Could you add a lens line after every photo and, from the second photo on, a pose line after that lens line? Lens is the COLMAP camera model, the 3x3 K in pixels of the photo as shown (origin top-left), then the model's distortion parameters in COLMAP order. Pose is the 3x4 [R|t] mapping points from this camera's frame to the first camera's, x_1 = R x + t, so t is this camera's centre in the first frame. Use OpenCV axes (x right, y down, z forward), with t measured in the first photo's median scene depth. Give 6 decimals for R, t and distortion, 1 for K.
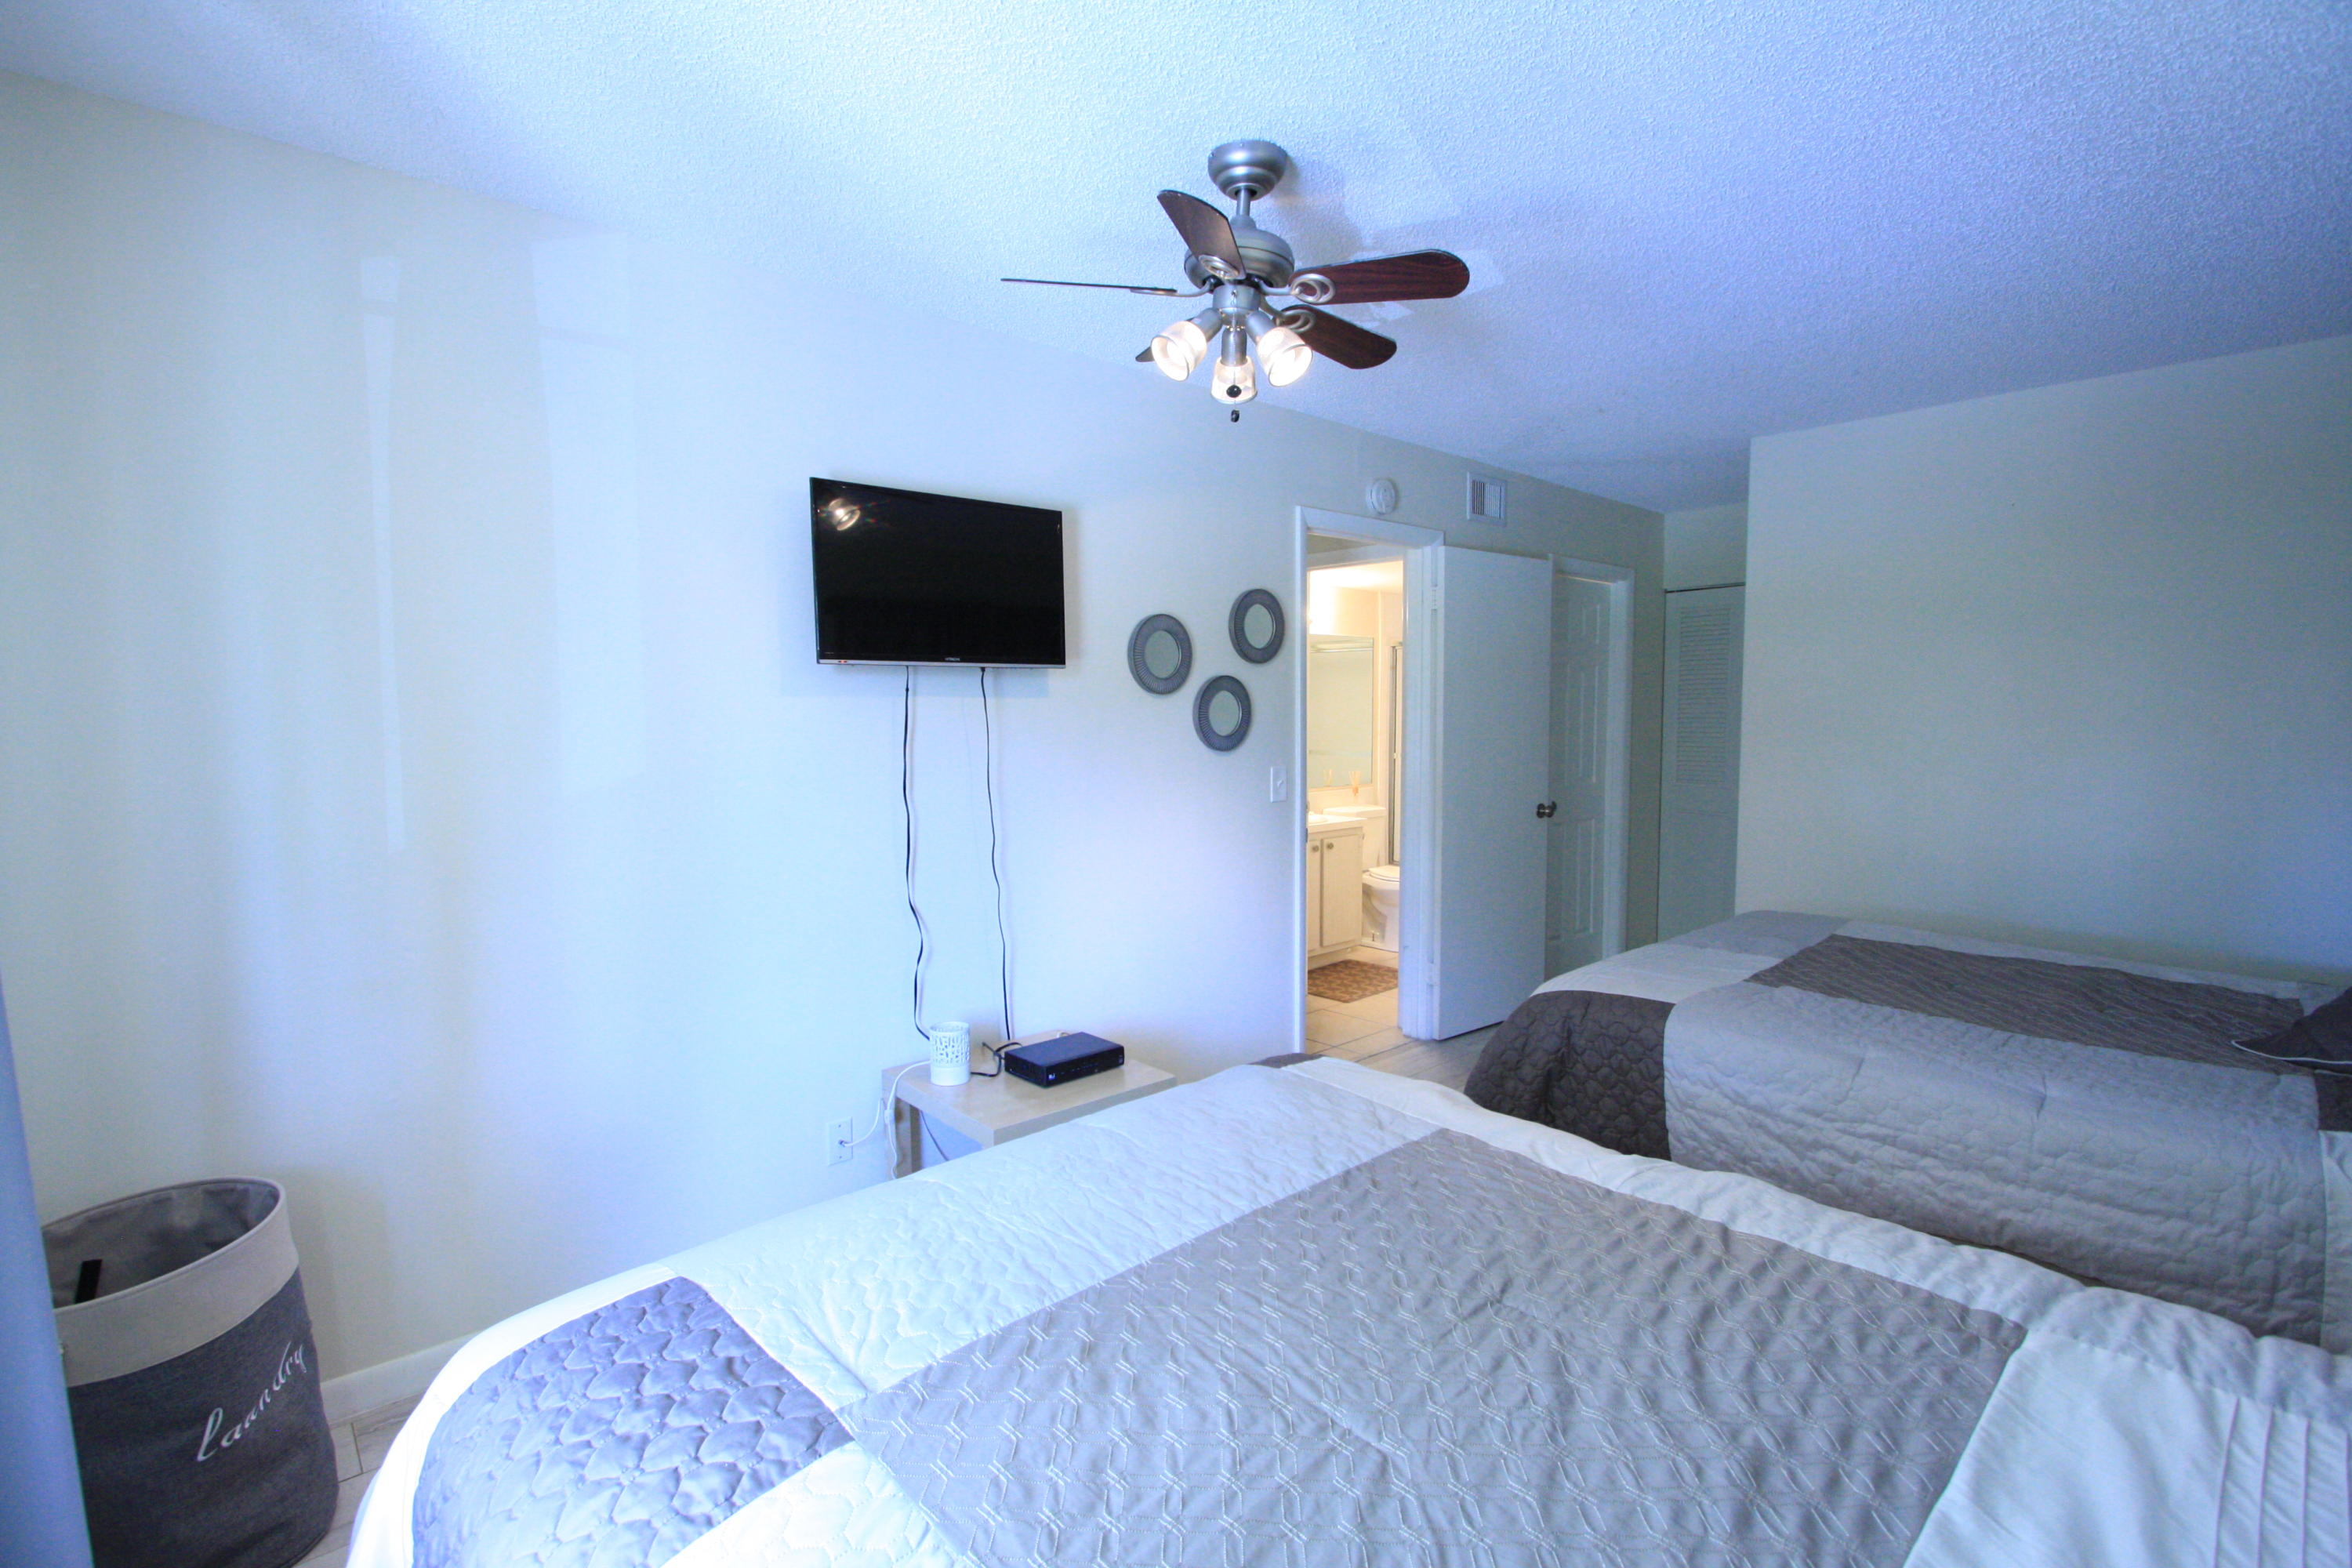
lens RADIAL K [[1088.1, 0, 1161.3], [0, 1088.1, 778.9], [0, 0, 1]] dist [-0.014657, 0.002015]
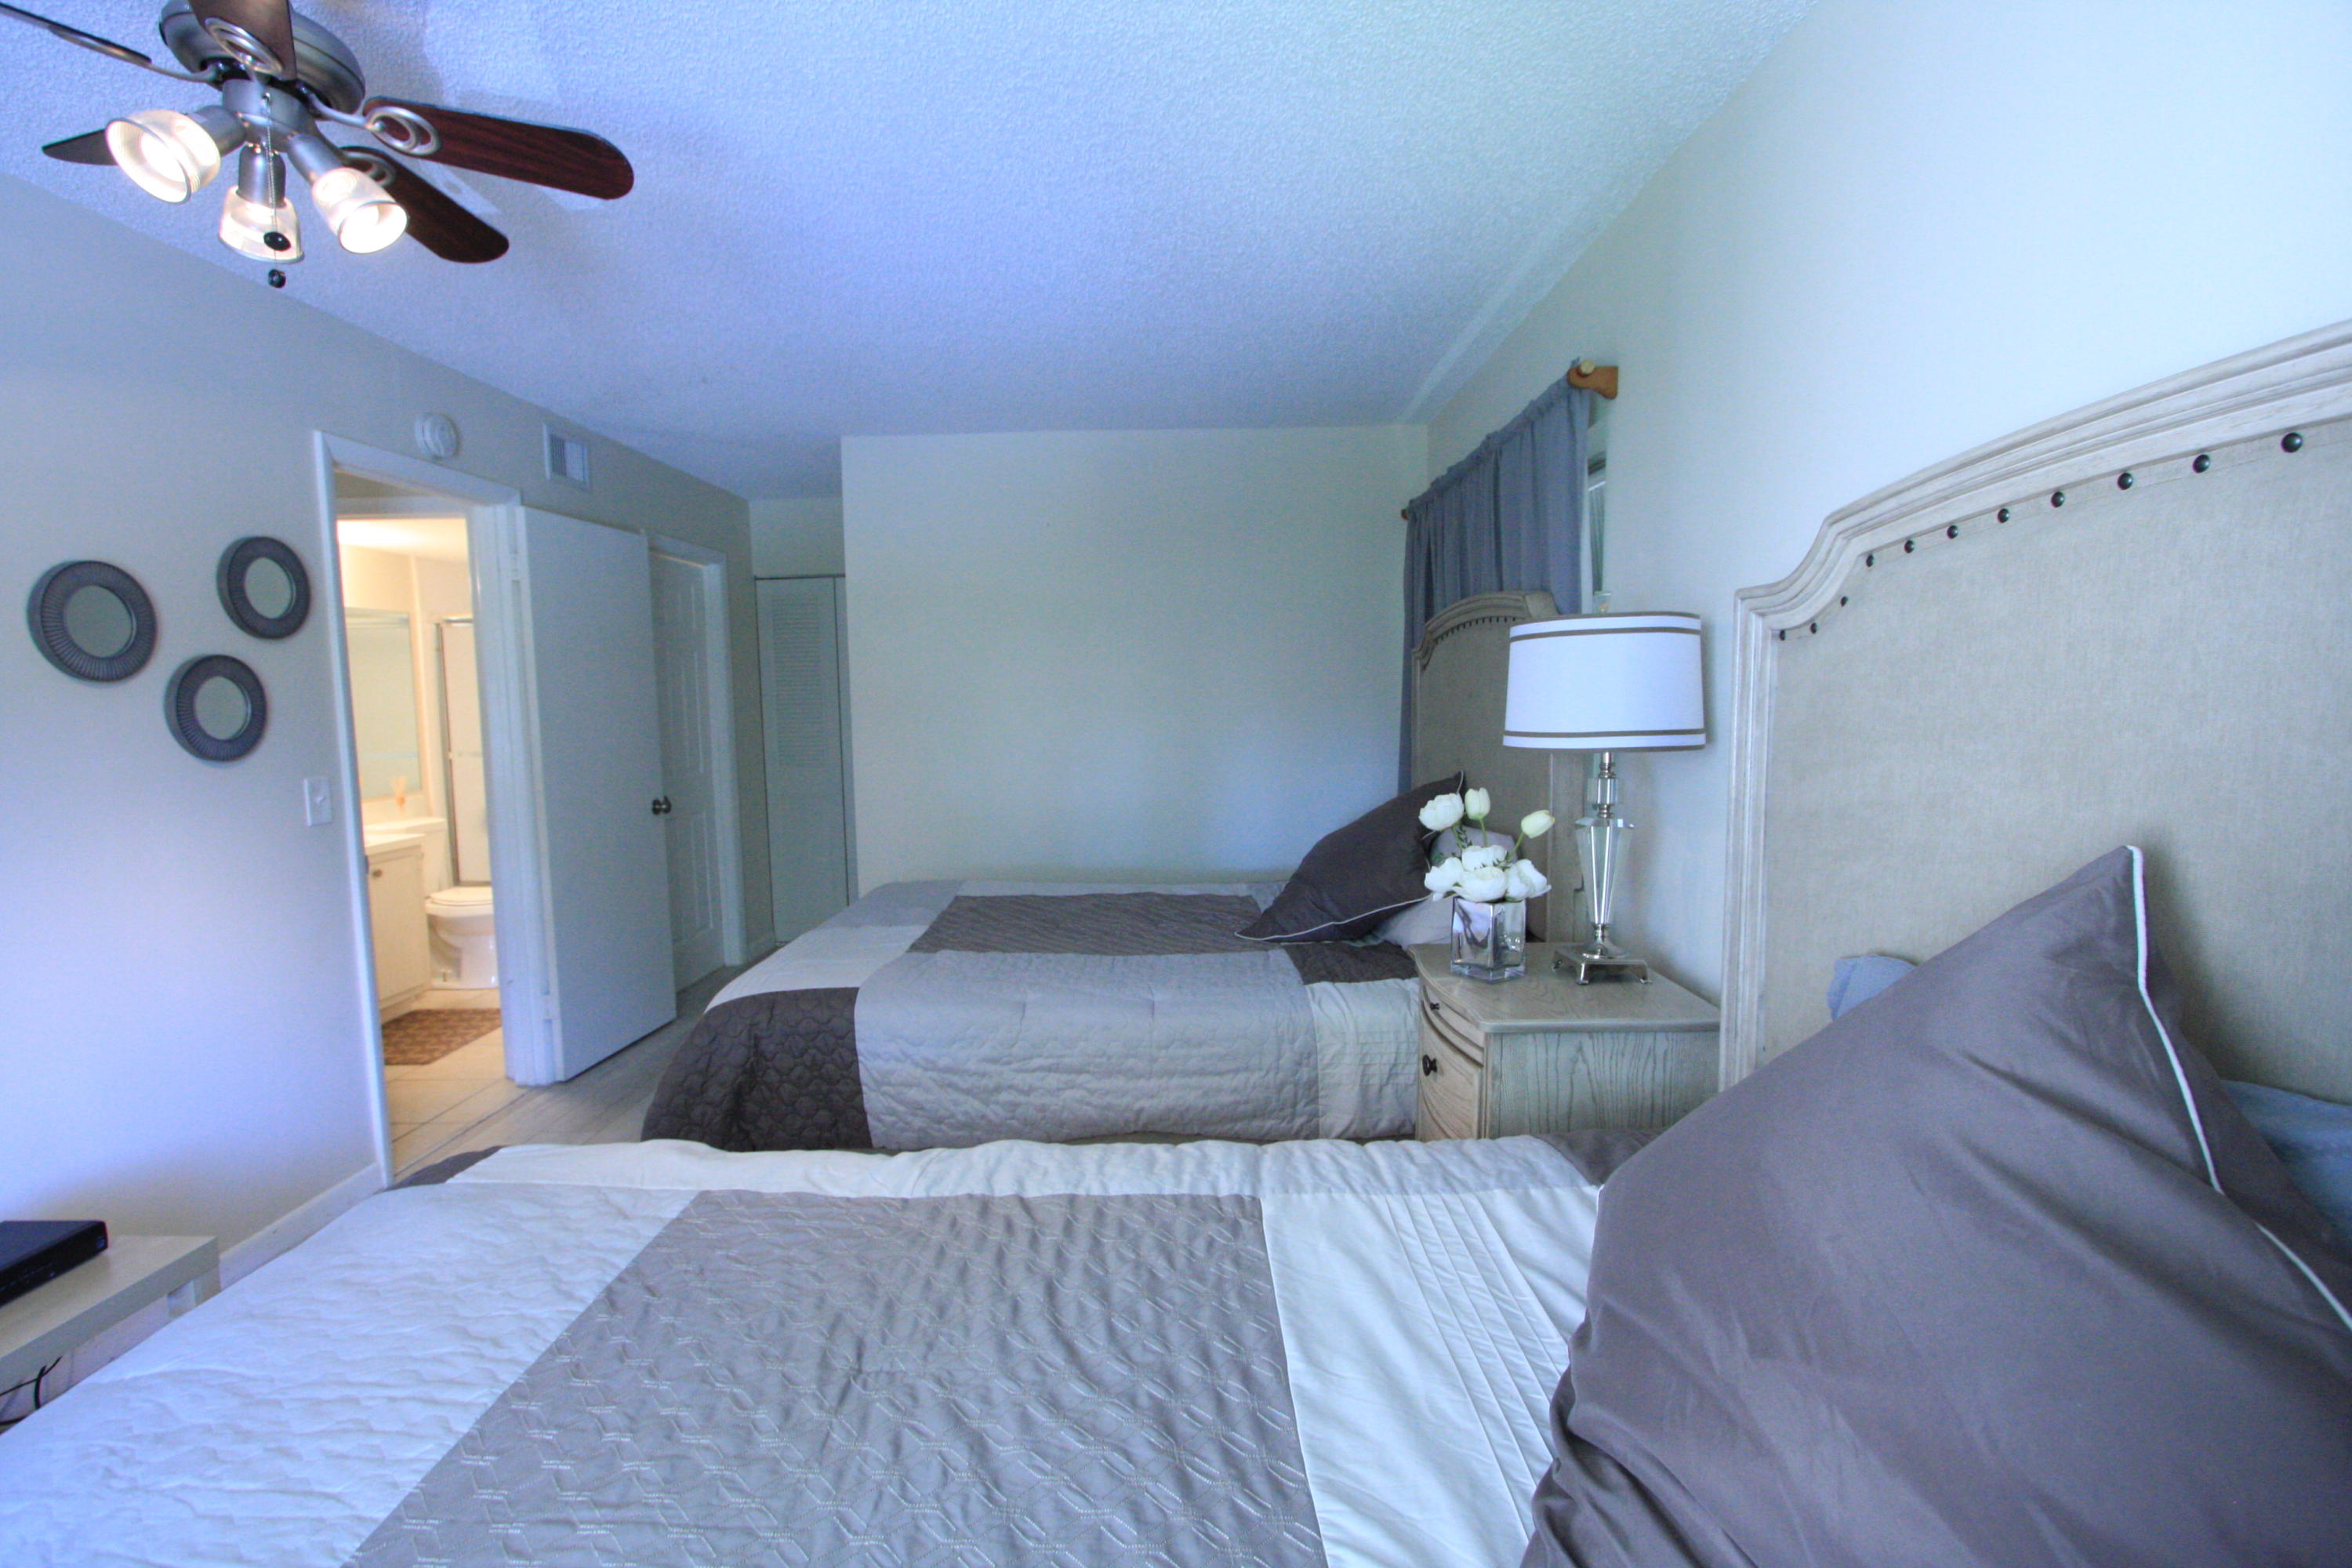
lens RADIAL K [[1088.1, 0, 1158.0], [0, 1088.1, 784.6], [0, 0, 1]] dist [-0.014657, 0.002015]
pose [[0.679603, -0.068866, 0.730340, -0.073825], [0.056844, 0.997534, 0.041166, -0.007624], [-0.731374, 0.013538, 0.681842, 0.123745]]
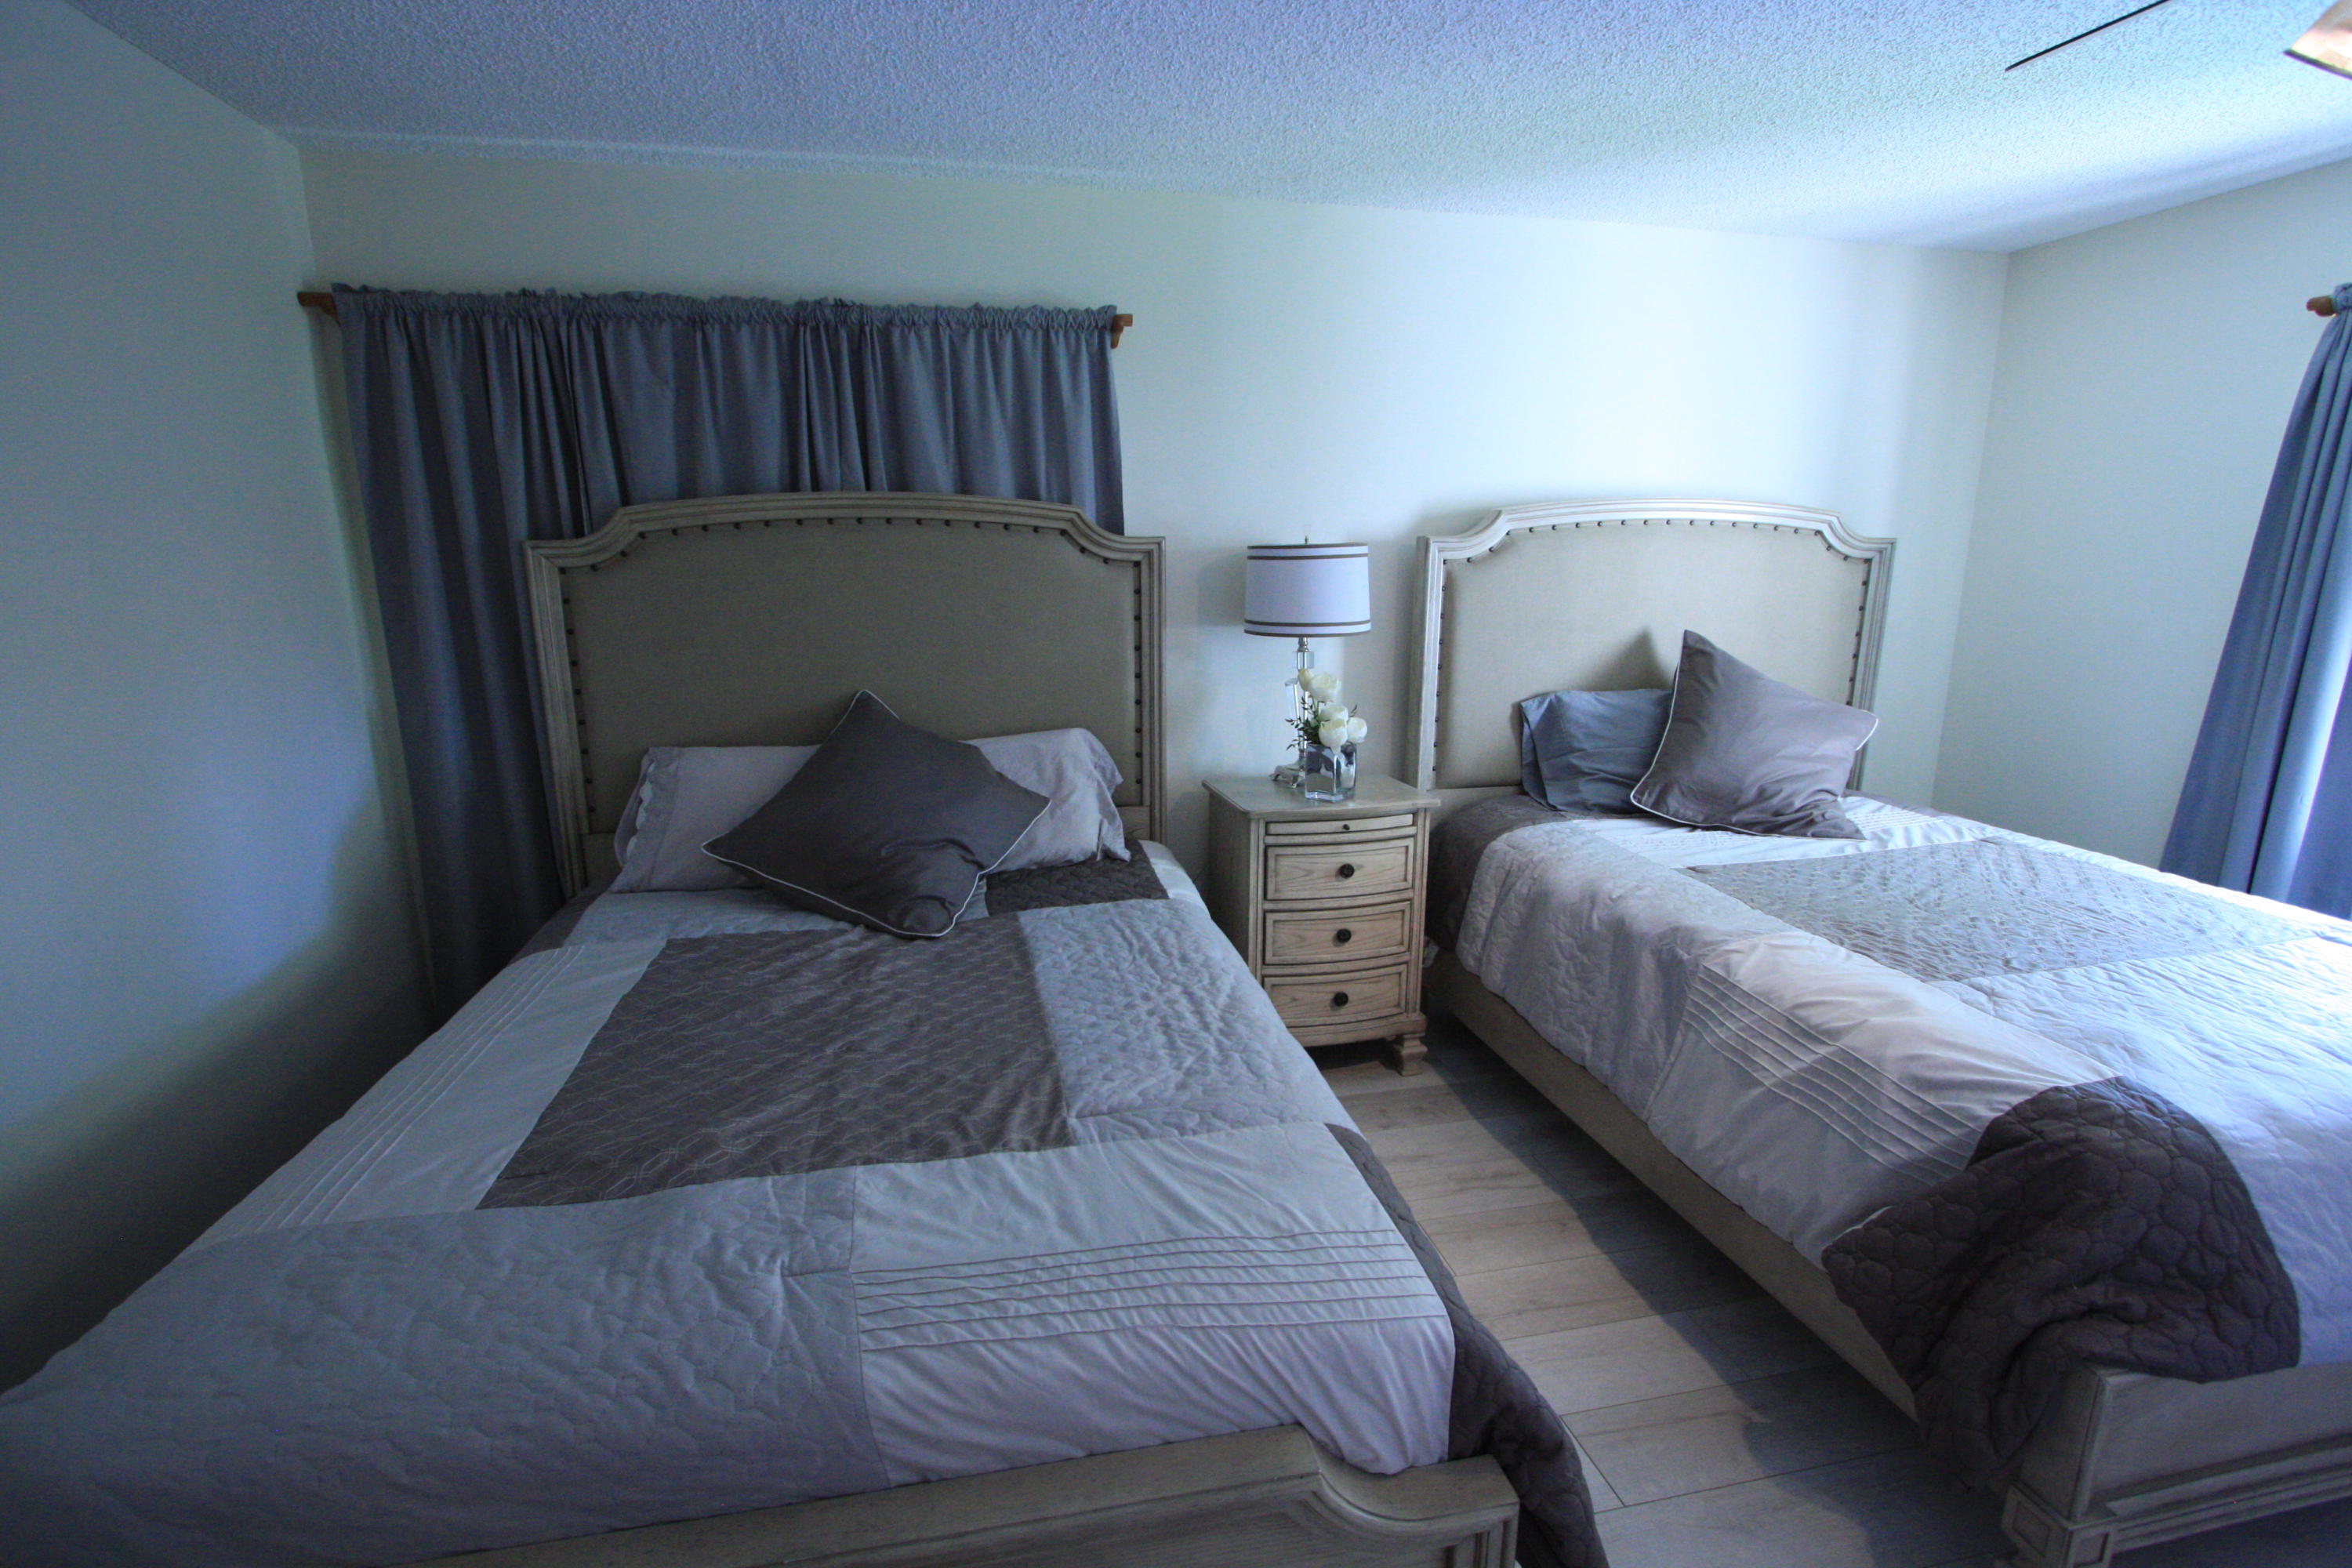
lens RADIAL K [[1088.1, 0, 1167.7], [0, 1088.1, 789.3], [0, 0, 1]] dist [-0.014657, 0.002015]
pose [[-0.868743, -0.095913, 0.485886, 0.320347], [0.041753, 0.963392, 0.264826, -0.159355], [-0.493499, 0.250353, -0.832936, 1.765948]]
